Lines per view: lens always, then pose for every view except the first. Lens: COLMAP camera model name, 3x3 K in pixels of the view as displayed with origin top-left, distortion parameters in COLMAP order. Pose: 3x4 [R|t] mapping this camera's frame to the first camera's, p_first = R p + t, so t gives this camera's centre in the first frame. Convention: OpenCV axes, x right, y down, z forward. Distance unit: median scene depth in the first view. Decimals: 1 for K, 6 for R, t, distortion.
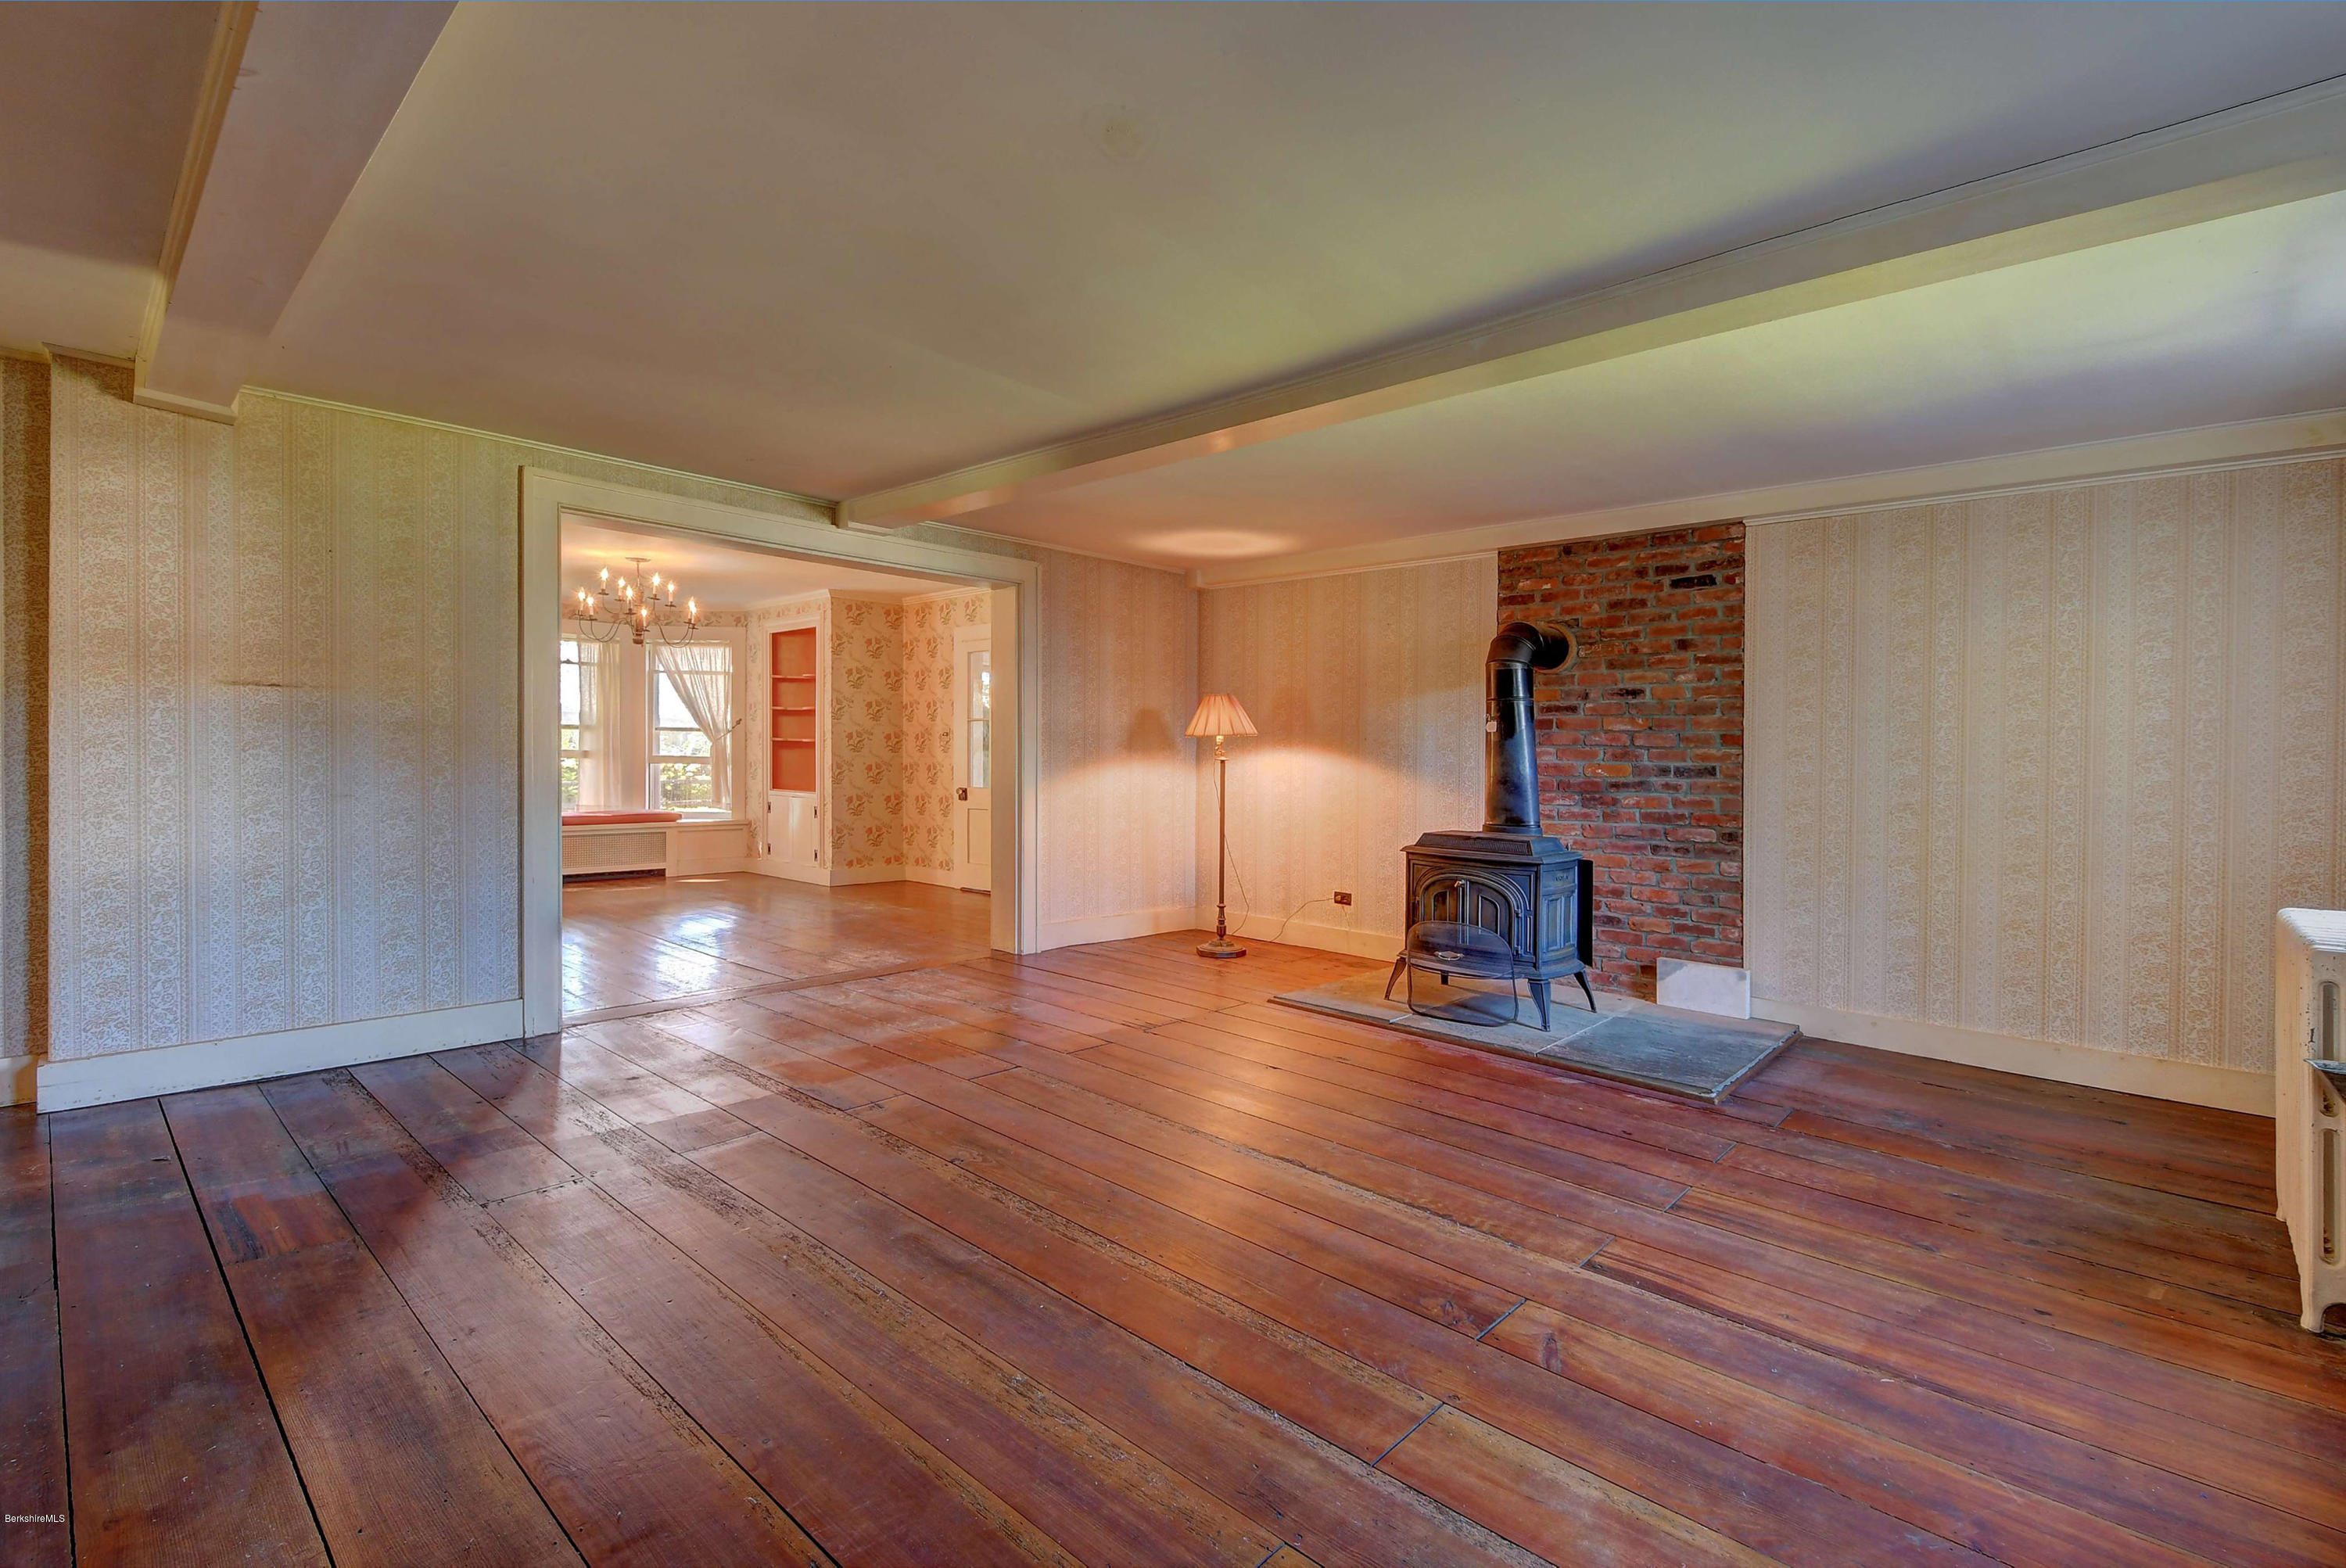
lens RADIAL K [[1045.1, 0, 1213.8], [0, 1045.1, 772.0], [0, 0, 1]] dist [0.011124, -0.003676]
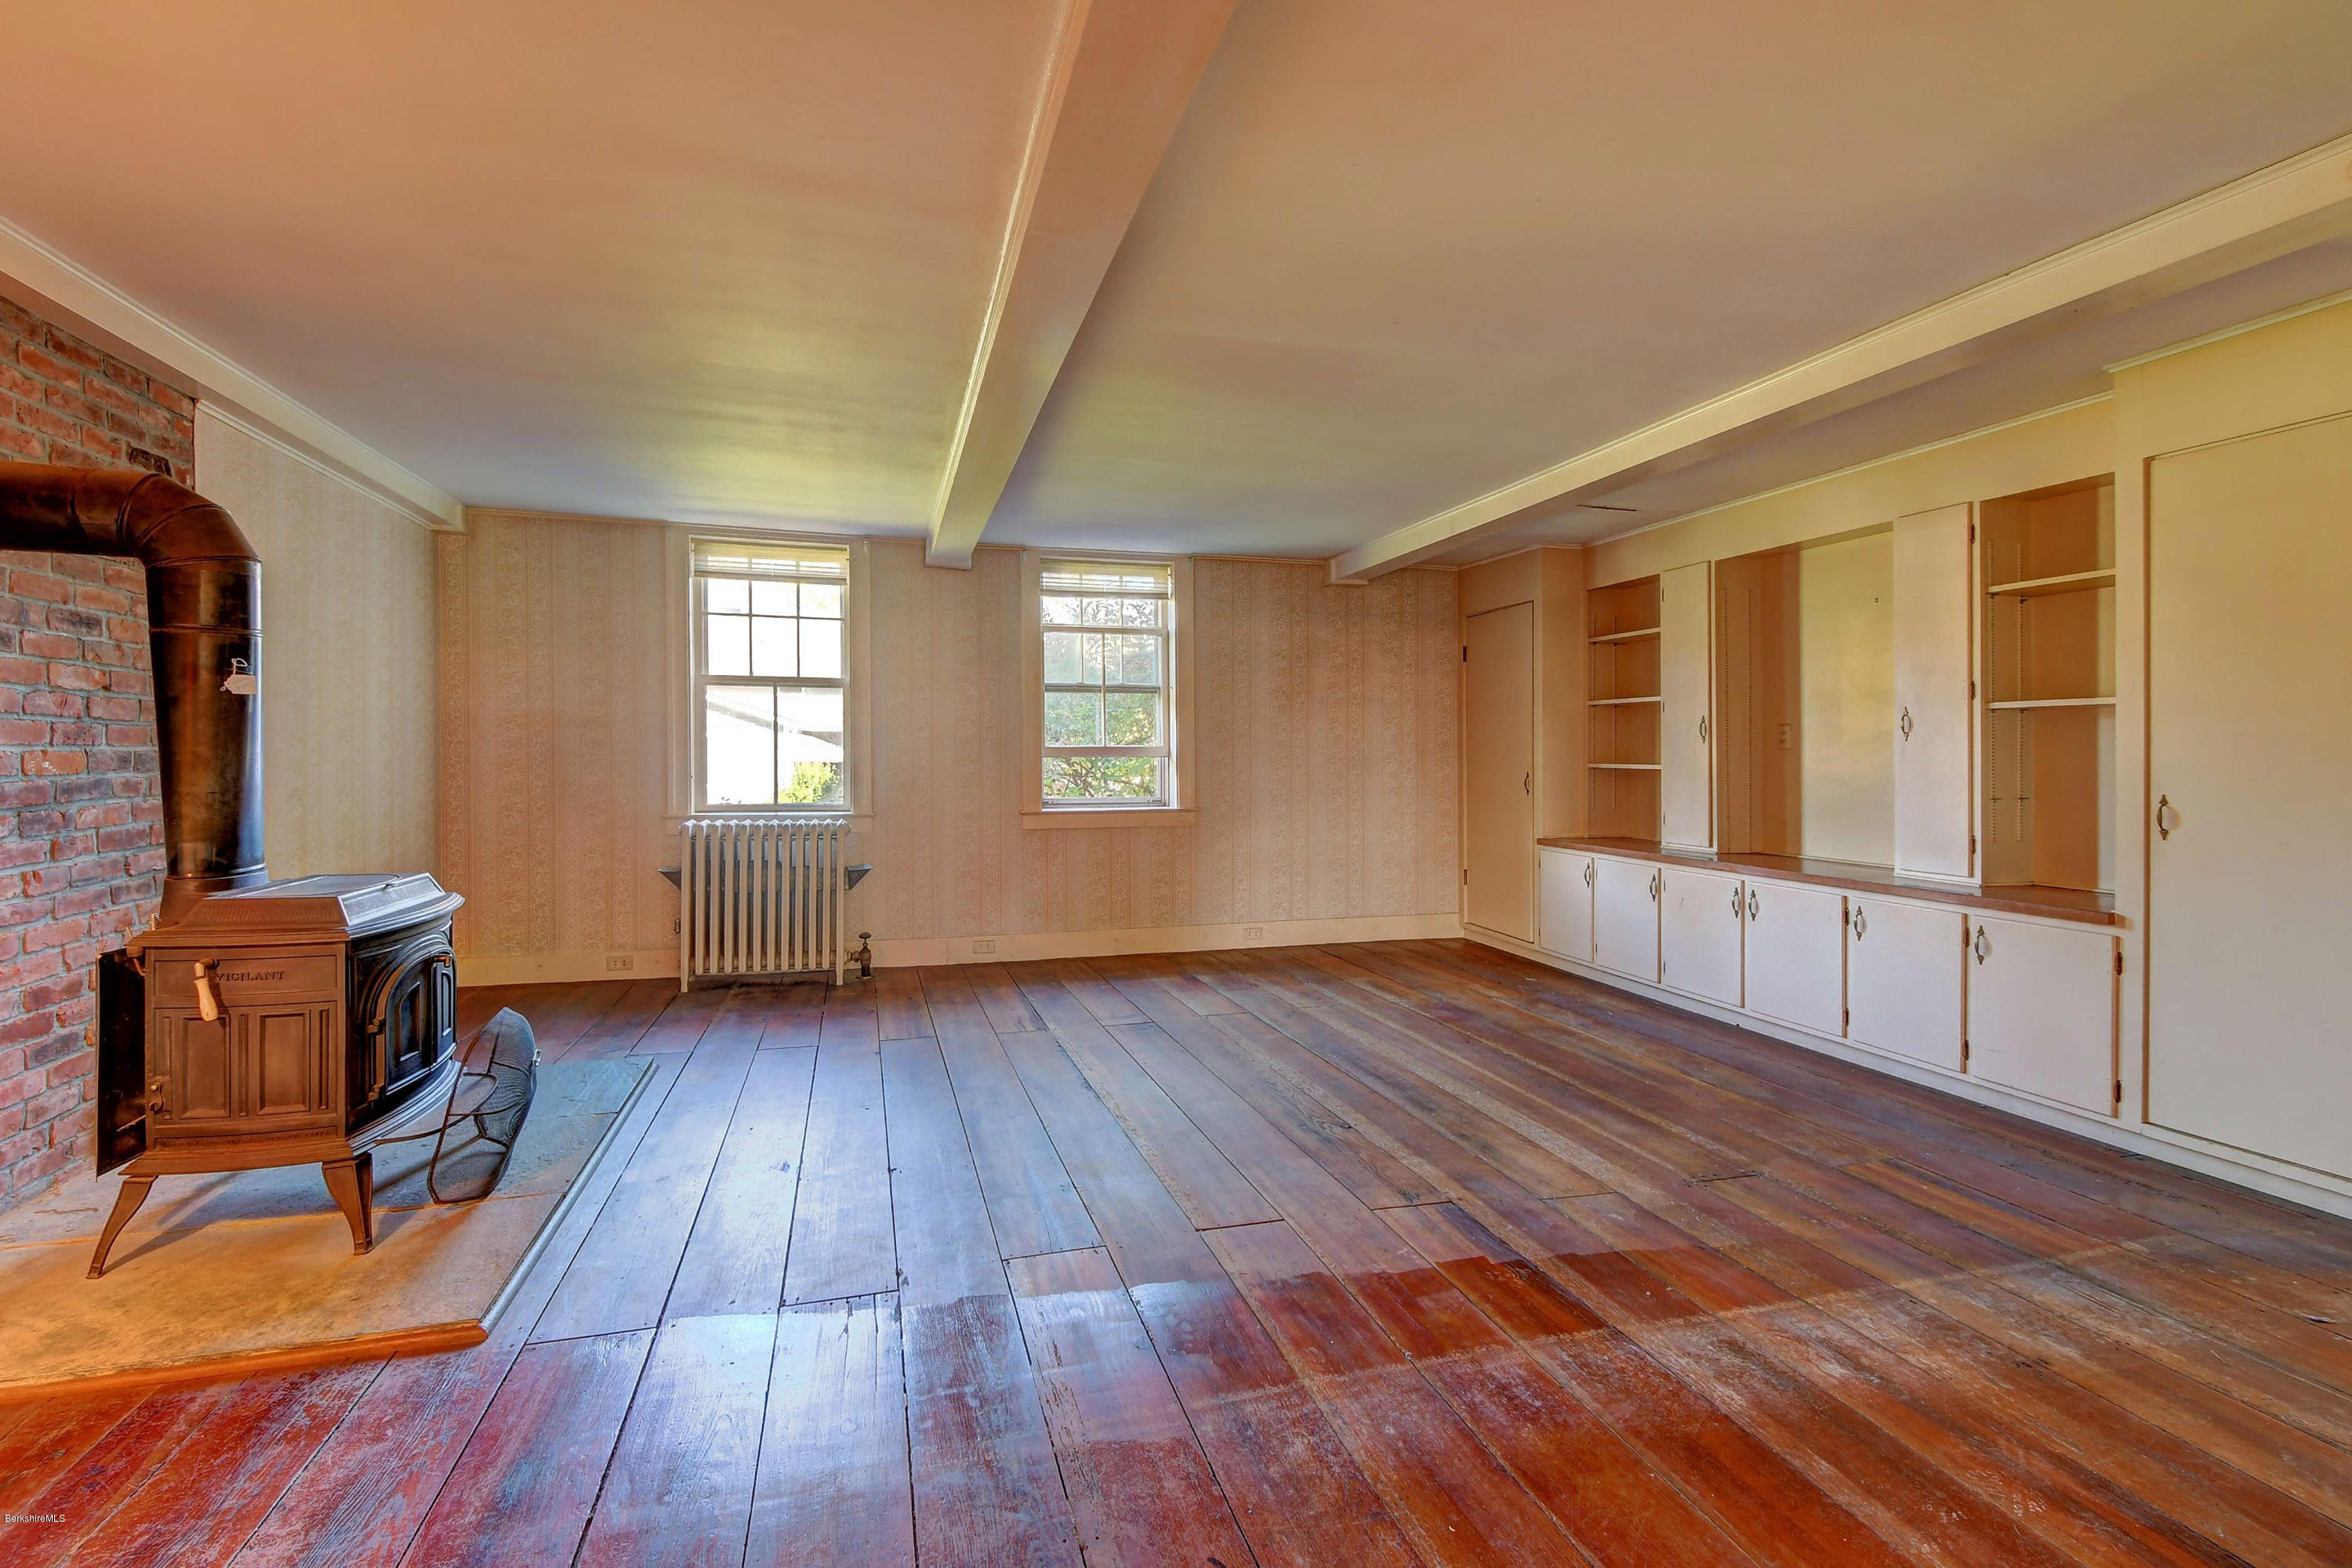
lens RADIAL K [[1047.7, 0, 1184.3], [0, 1047.7, 765.3], [0, 0, 1]] dist [0.011124, -0.003676]
pose [[-0.848911, -0.027749, 0.527807, -0.223950], [-0.011929, 0.999372, 0.033355, -0.014460], [-0.528401, 0.022019, -0.848709, 0.666480]]
